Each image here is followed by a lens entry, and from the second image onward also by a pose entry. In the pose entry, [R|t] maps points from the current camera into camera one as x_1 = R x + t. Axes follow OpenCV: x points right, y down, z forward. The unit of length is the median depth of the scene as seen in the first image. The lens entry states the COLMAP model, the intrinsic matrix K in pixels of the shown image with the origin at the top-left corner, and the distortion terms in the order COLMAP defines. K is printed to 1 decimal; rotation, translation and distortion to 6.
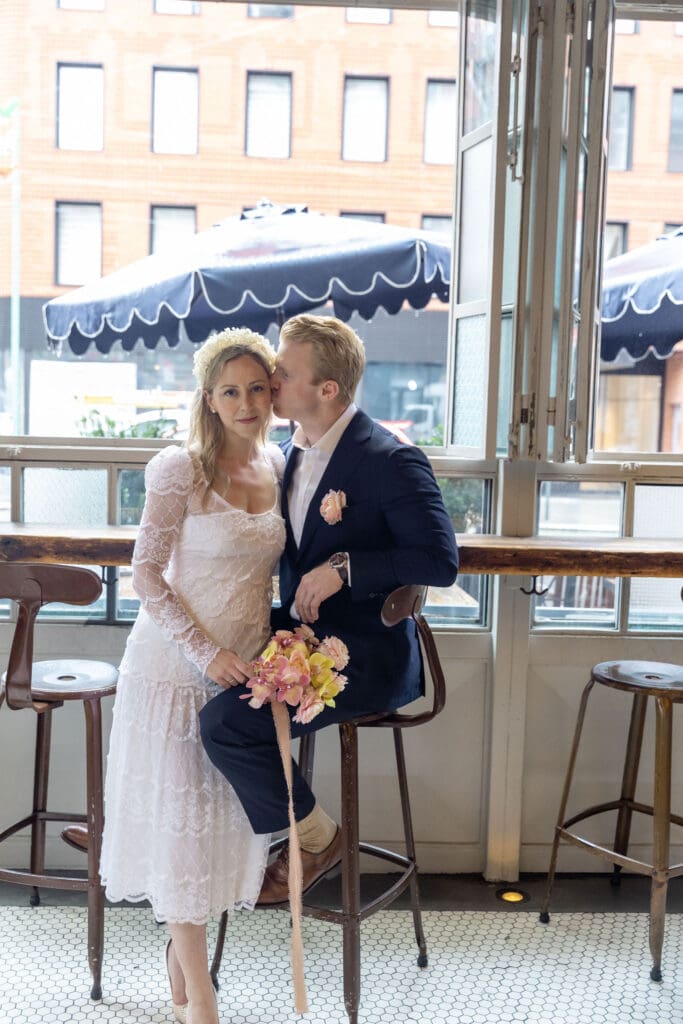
lens RADIAL K [[1021.6, 0, 330.6], [0, 1021.6, 509.3], [0, 0, 1]] dist [-0.012670, 0.004020]
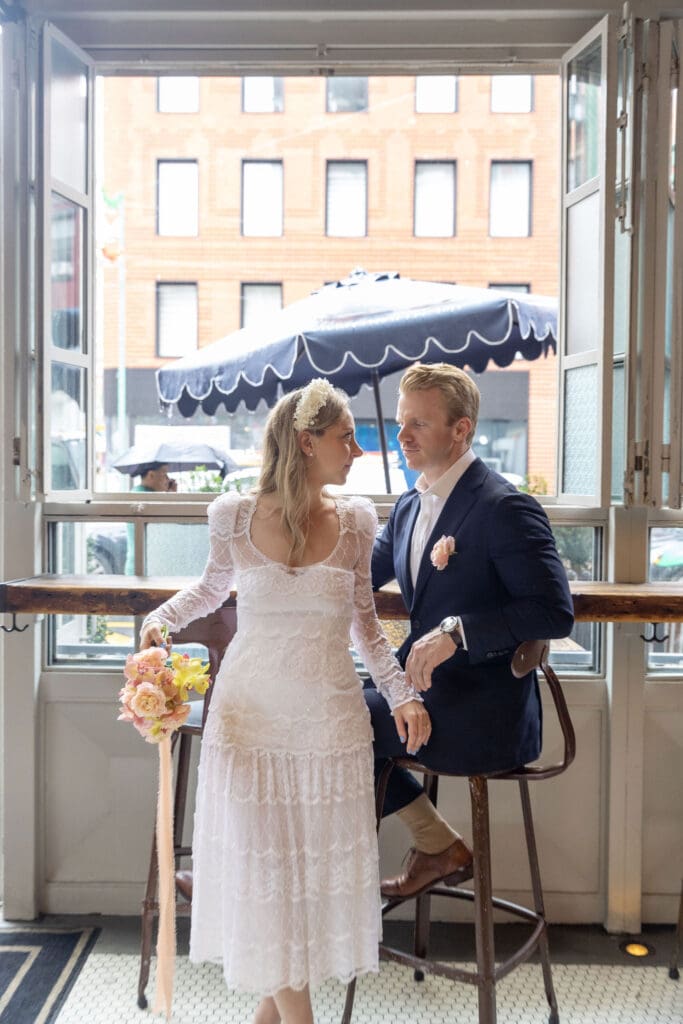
lens RADIAL K [[929.7, 0, 341.5], [0, 929.7, 512.0], [0, 0, 1]] dist [-0.005084, 0.010676]
pose [[0.997907, -0.017695, -0.062194, -0.041961], [0.014731, 0.998748, -0.047800, -0.003793], [0.062962, 0.046784, 0.996919, 0.064809]]
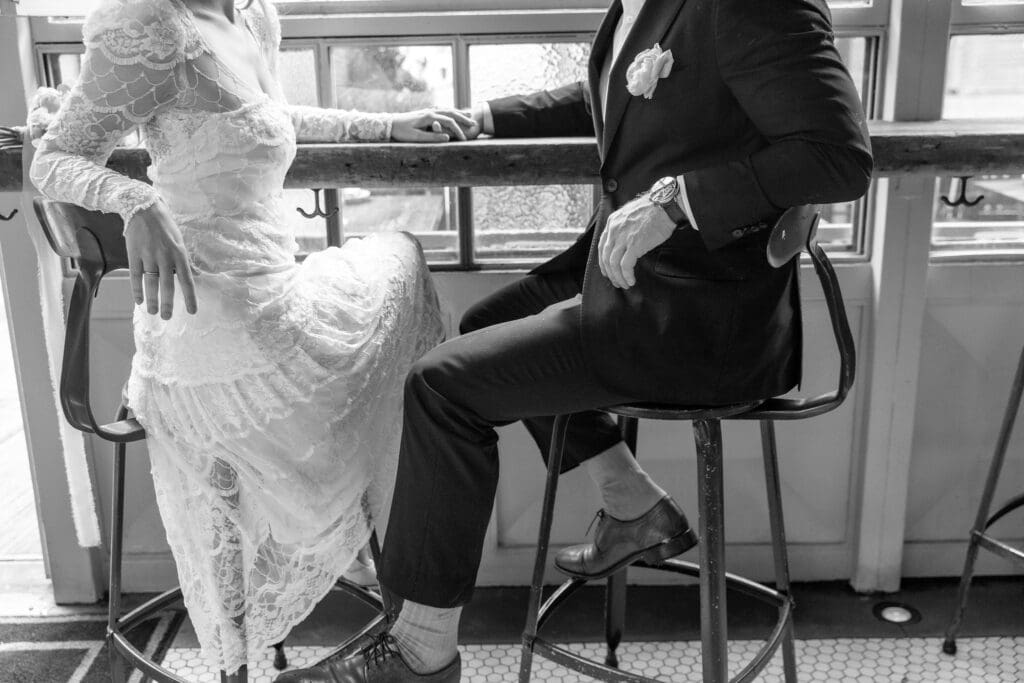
lens RADIAL K [[1021.6, 0, 513.9], [0, 1021.6, 336.7], [0, 0, 1]] dist [-0.012670, 0.004020]
pose [[0.998071, -0.035189, -0.051141, -0.053858], [0.044693, 0.979072, 0.198545, 0.020153], [0.043084, -0.200448, 0.978757, 0.290836]]
